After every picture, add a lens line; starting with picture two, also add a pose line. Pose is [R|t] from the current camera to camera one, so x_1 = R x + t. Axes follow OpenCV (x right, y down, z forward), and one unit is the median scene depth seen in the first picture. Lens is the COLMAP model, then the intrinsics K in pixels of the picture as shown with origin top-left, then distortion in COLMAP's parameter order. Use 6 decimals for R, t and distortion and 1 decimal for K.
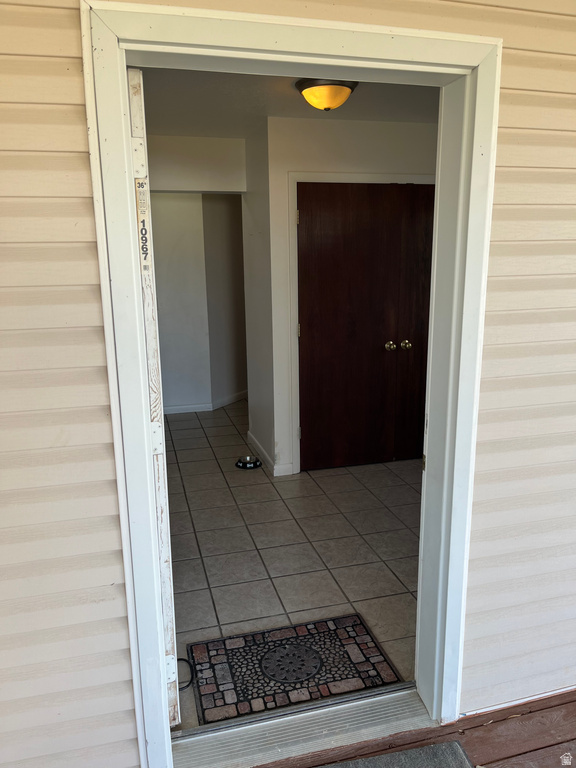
lens RADIAL K [[580.9, 0, 291.1], [0, 580.9, 389.1], [0, 0, 1]] dist [0.065917, -0.100561]
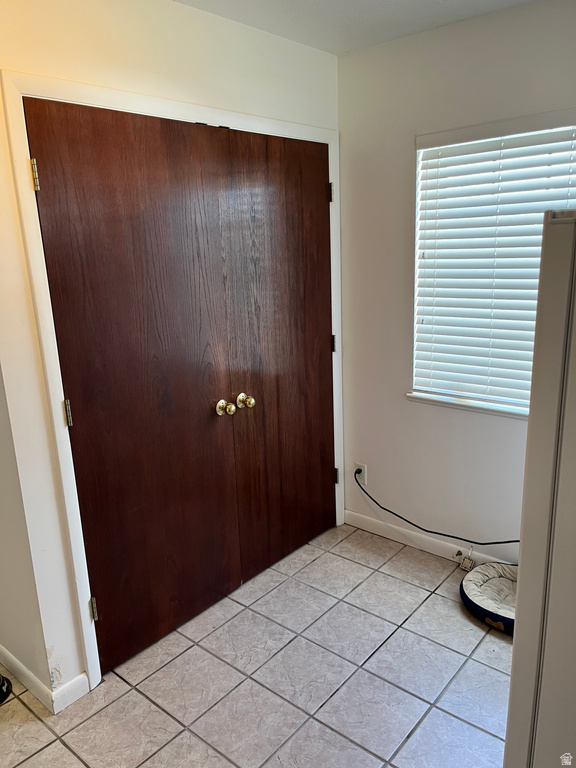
lens RADIAL K [[580.9, 0, 291.1], [0, 580.9, 389.1], [0, 0, 1]] dist [0.065917, -0.100561]
pose [[0.829324, -0.155284, 0.536757, -0.085279], [0.149967, 0.987221, 0.053895, -0.113452], [-0.538267, 0.035799, 0.842014, 0.466668]]
